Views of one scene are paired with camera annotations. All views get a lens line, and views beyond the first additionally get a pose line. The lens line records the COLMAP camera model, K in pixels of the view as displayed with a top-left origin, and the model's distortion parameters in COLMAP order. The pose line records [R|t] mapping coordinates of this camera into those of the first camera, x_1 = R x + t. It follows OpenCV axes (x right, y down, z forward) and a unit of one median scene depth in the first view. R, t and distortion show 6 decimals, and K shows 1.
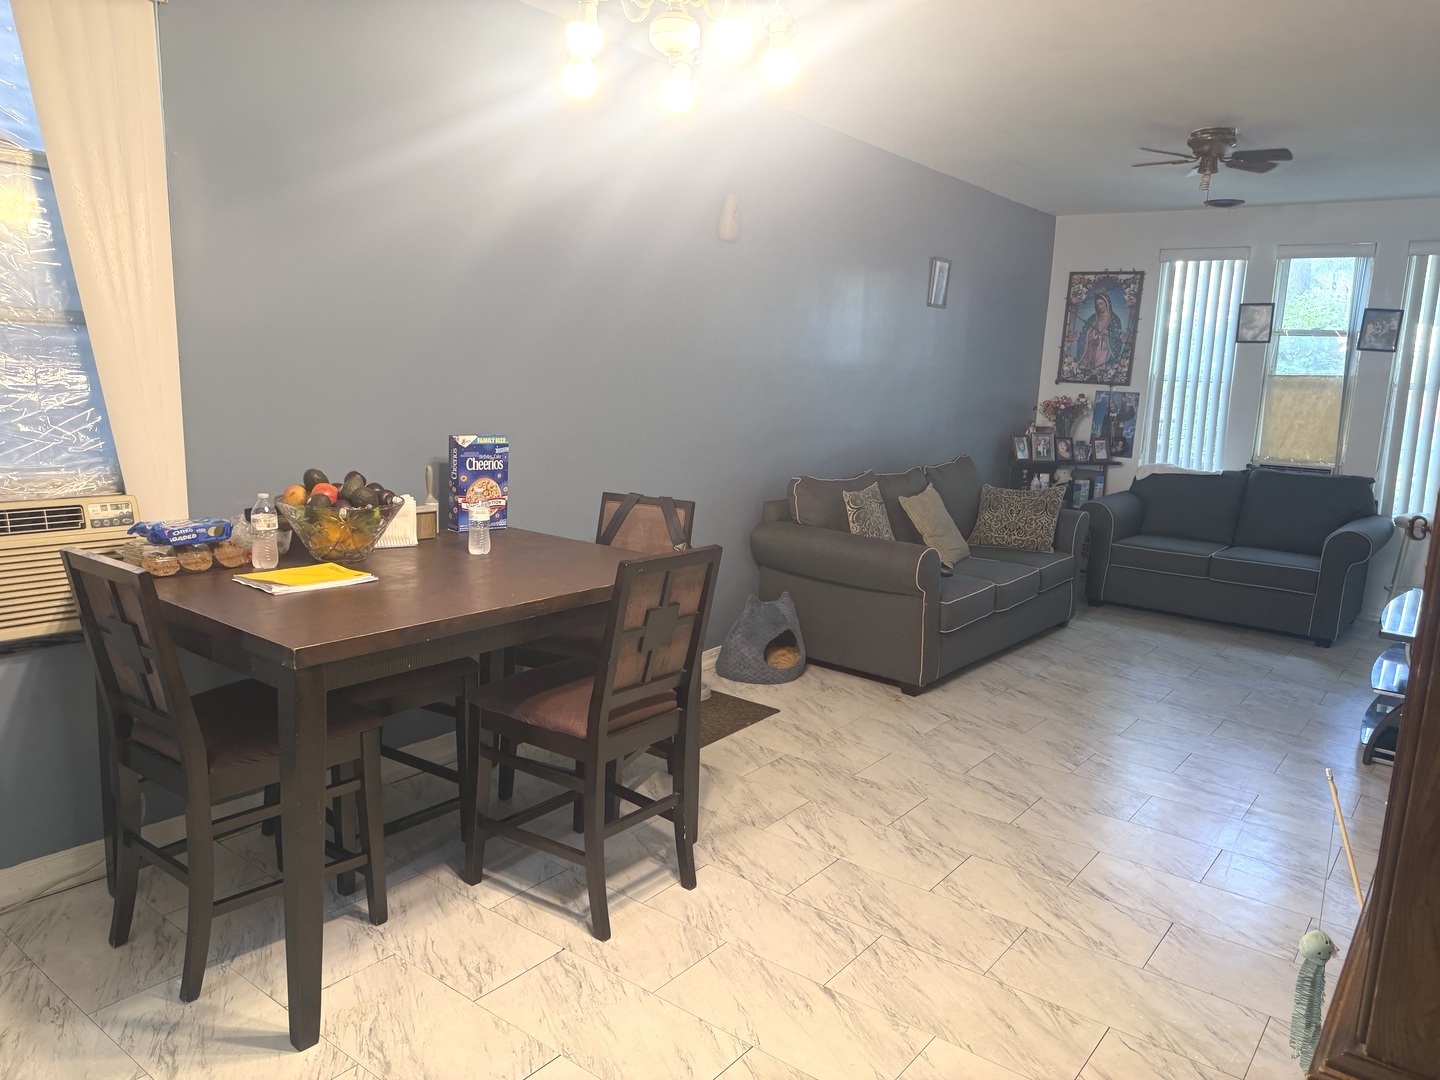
lens RADIAL K [[1024.2, 0, 724.0], [0, 1024.2, 528.8], [0, 0, 1]] dist [0.133852, -0.188533]
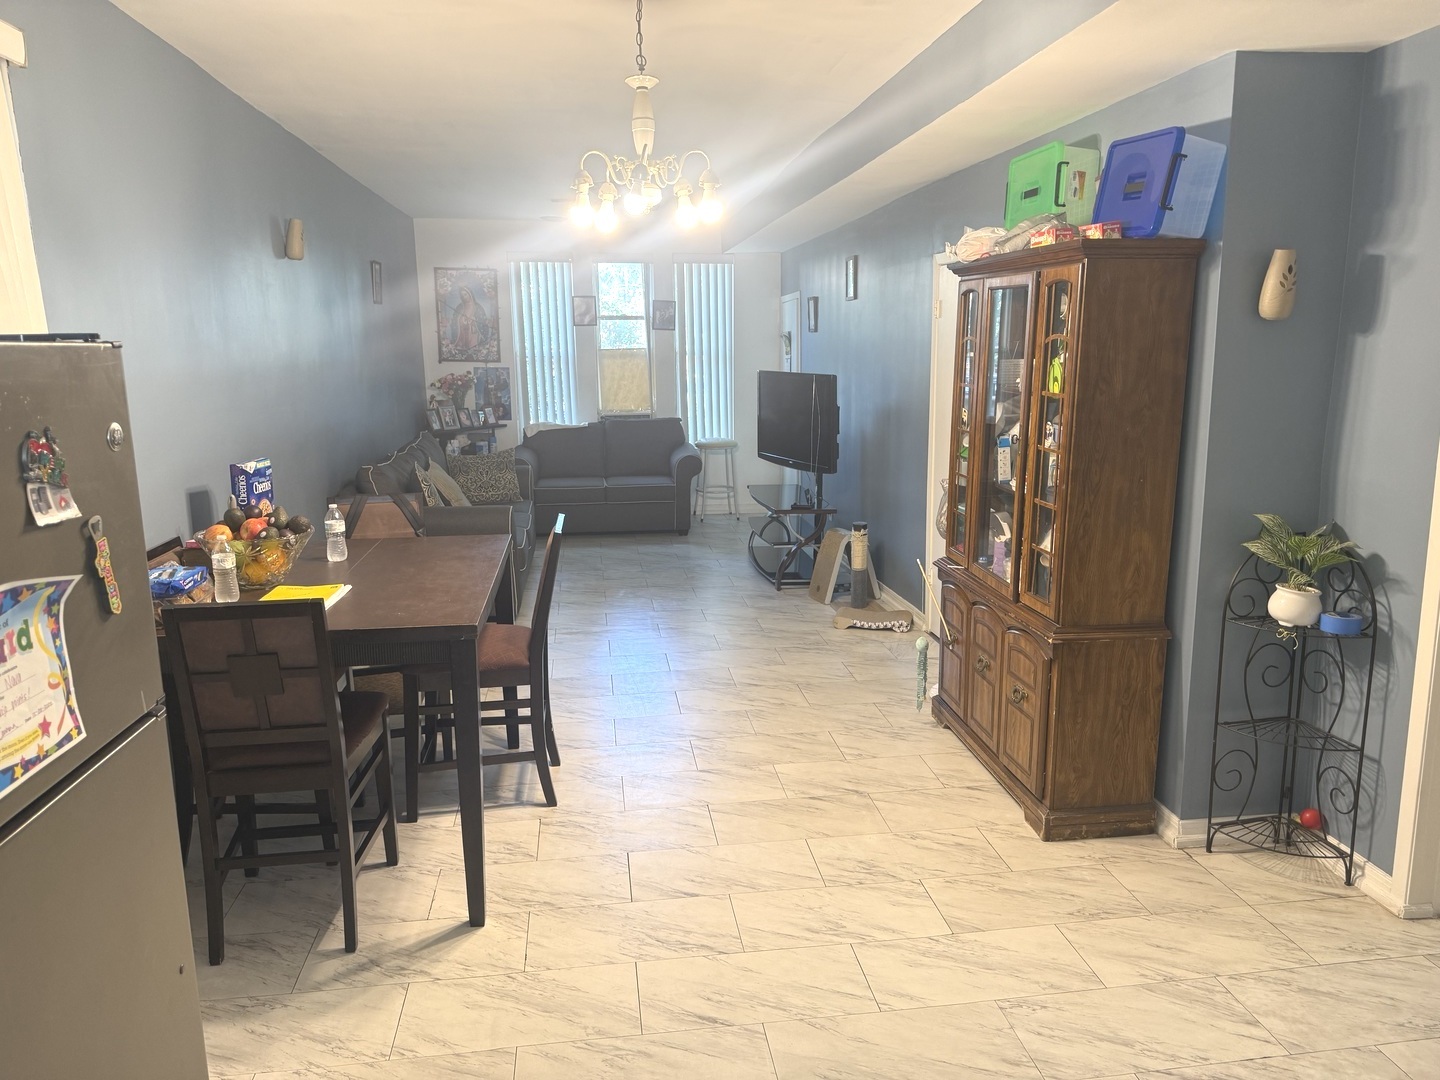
lens RADIAL K [[1000.4, 0, 722.2], [0, 1000.4, 540.3], [0, 0, 1]] dist [0.130011, -0.261462]
pose [[0.703714, -0.186047, 0.685692, -0.548564], [0.148919, 0.982292, 0.113690, -0.048890], [-0.694701, 0.022107, 0.718958, -0.087191]]
